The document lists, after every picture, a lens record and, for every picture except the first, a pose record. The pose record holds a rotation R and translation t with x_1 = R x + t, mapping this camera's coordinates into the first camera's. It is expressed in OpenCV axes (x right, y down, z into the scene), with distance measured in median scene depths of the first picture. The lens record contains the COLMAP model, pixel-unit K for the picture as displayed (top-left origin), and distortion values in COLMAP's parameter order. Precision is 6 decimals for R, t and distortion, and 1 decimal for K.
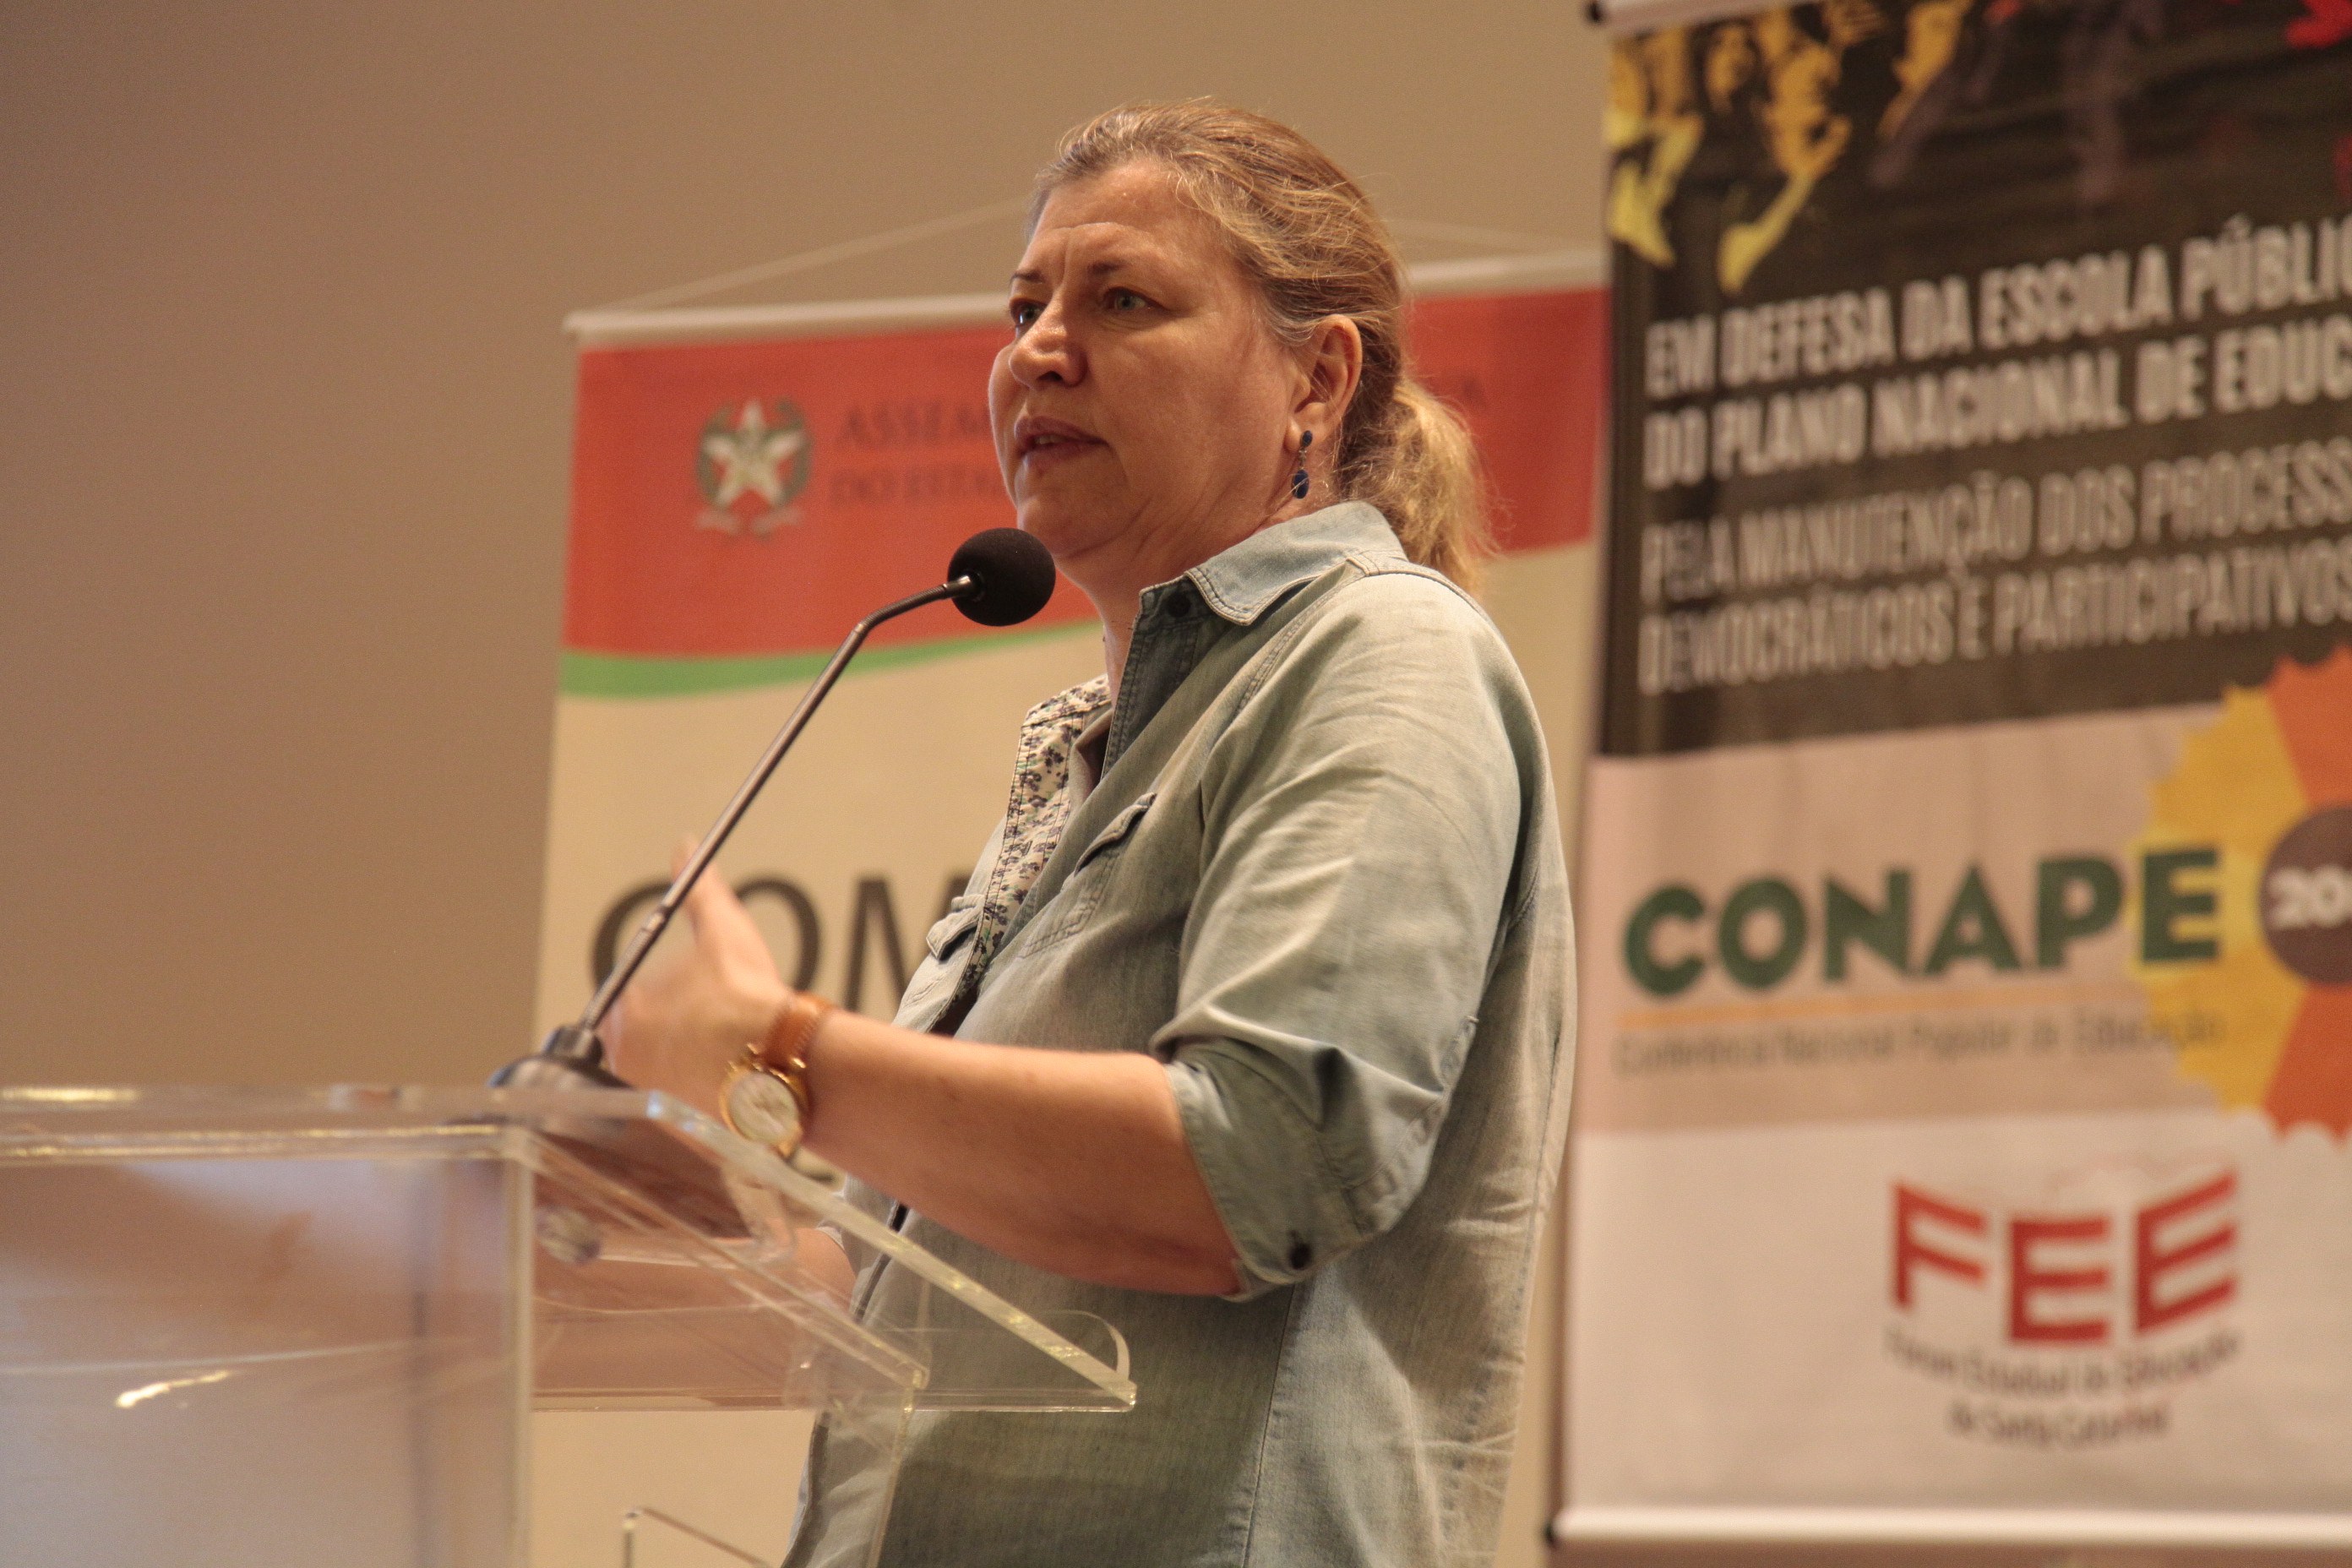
lens RADIAL K [[6452.8, 0, 1170.6], [0, 6452.8, 781.0], [0, 0, 1]] dist [0.492818, 0.247715]
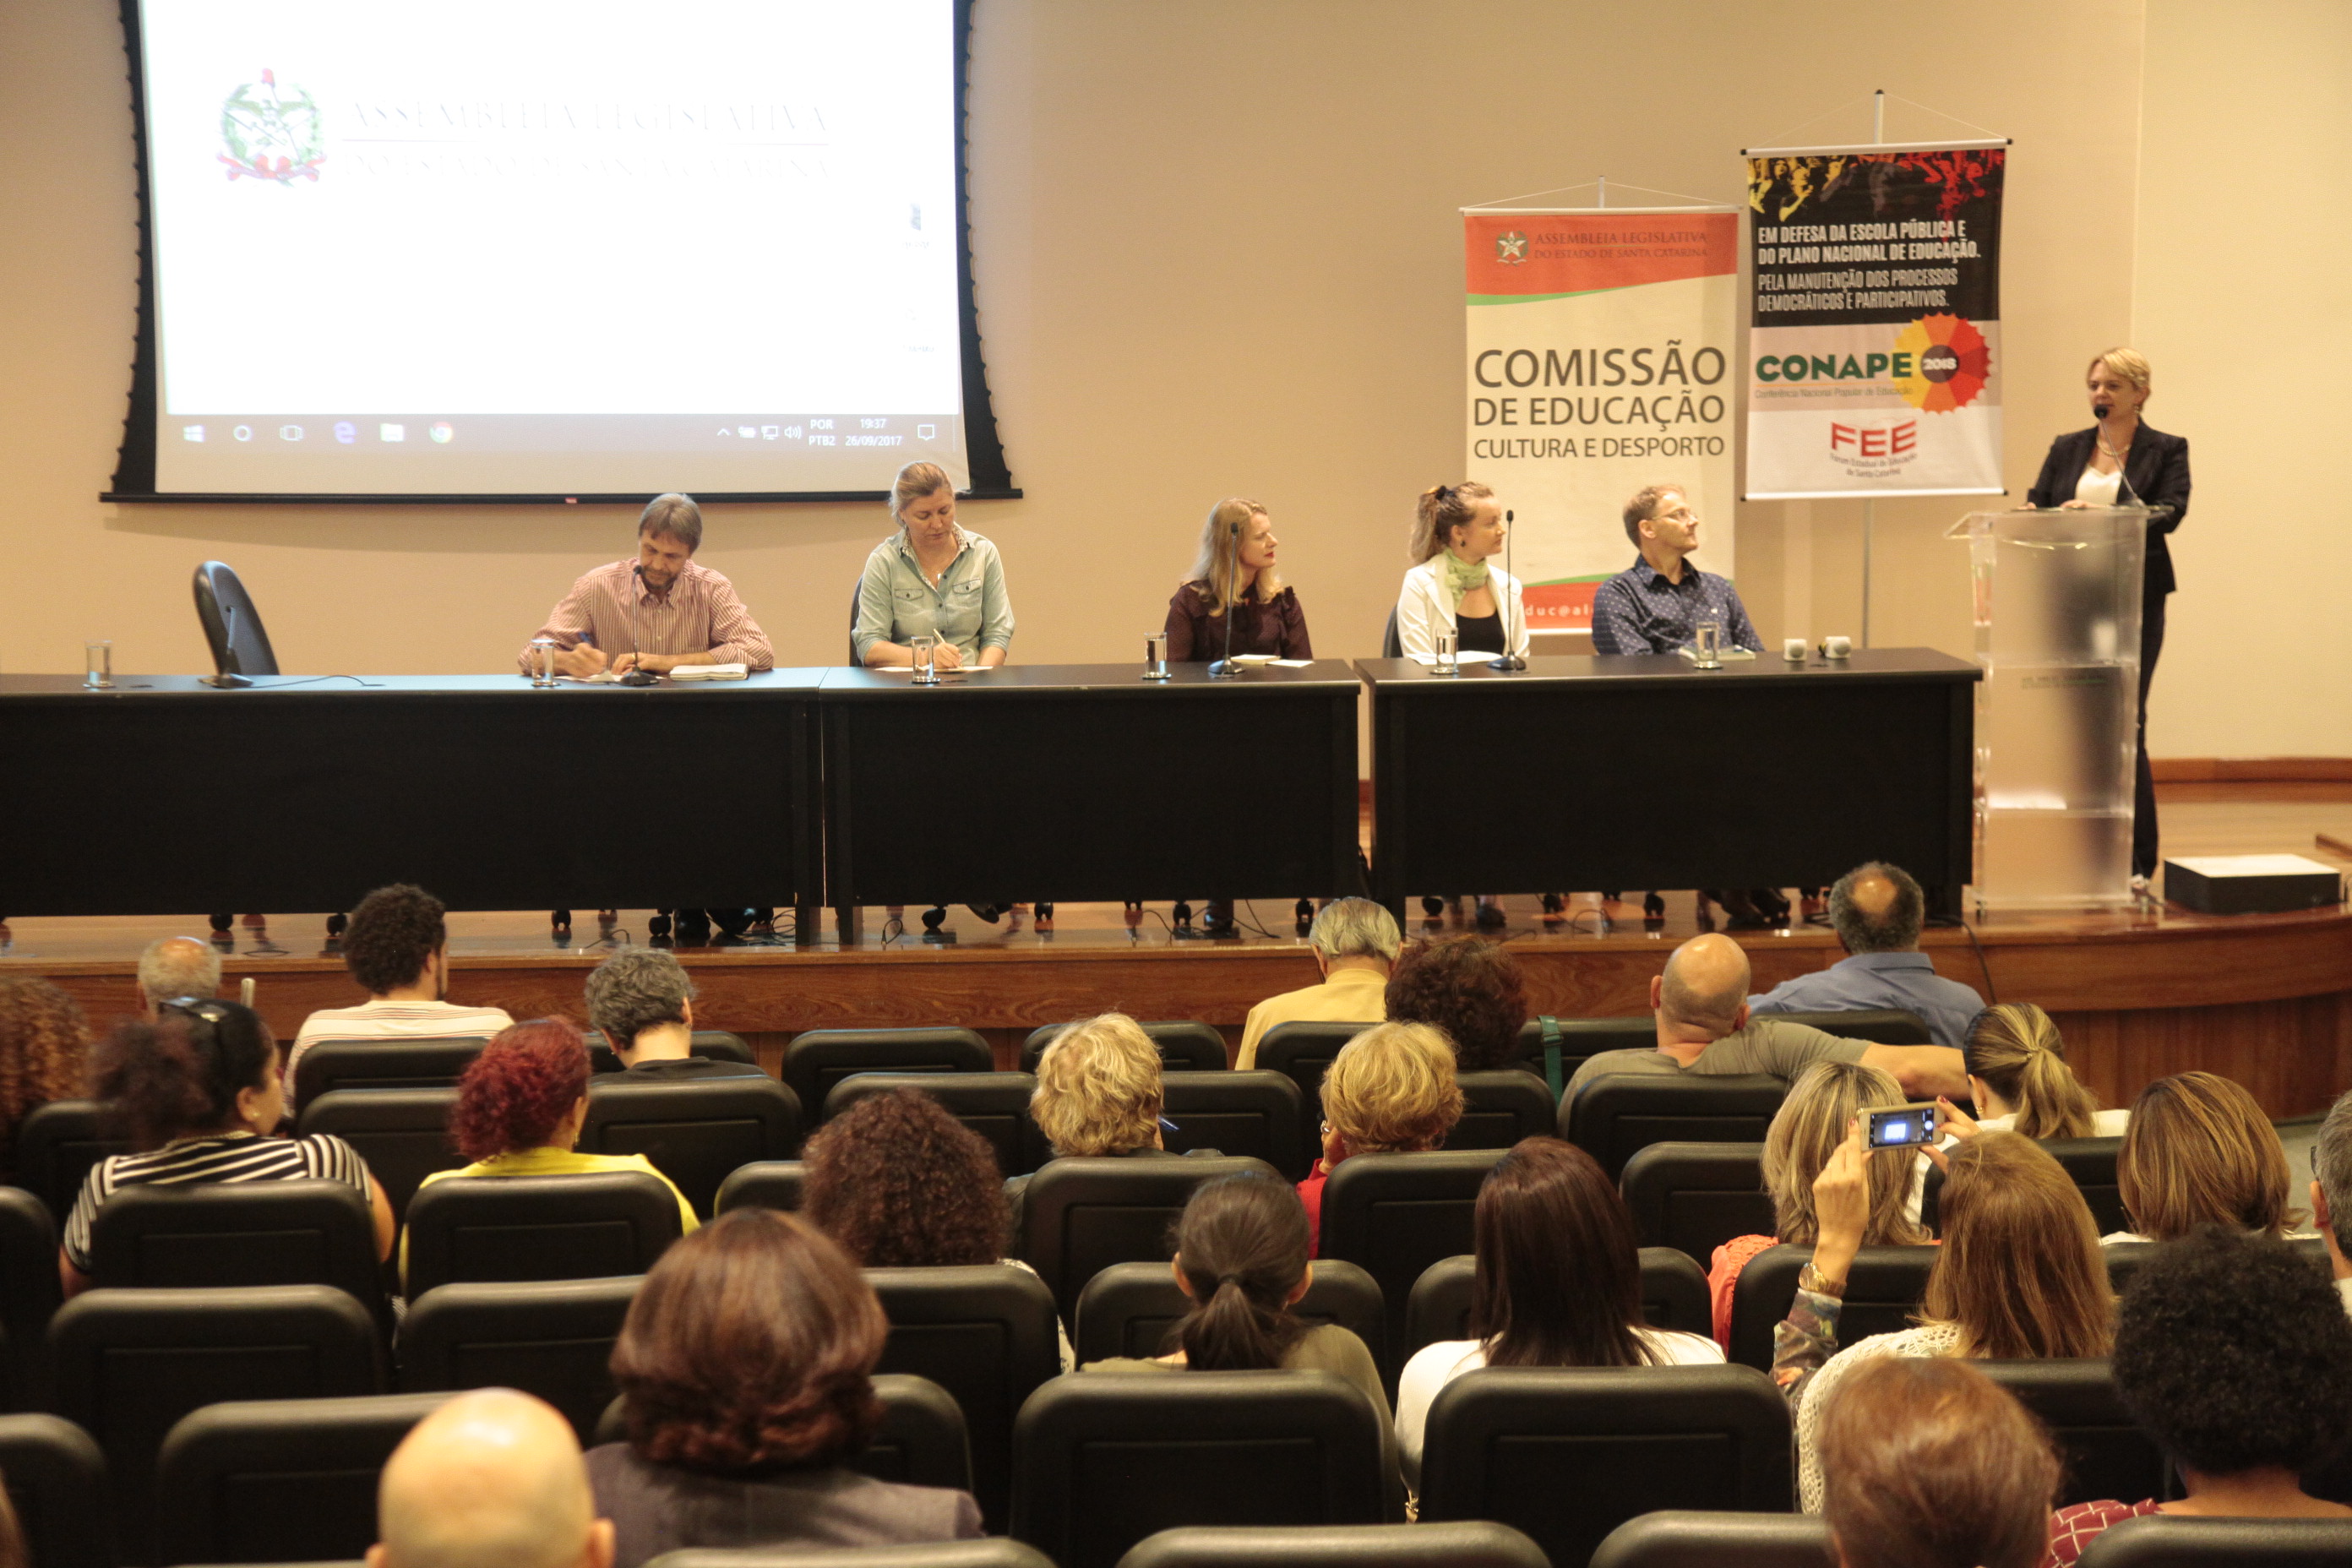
lens RADIAL K [[4062.4, 0, 1210.6], [0, 4062.4, 806.6], [0, 0, 1]] dist [0.238009, 0.084686]
pose [[0.853157, -0.114934, 0.508835, -1.821139], [-0.027474, 0.964173, 0.263849, -0.442302], [-0.520930, -0.239085, 0.819433, -1.271265]]
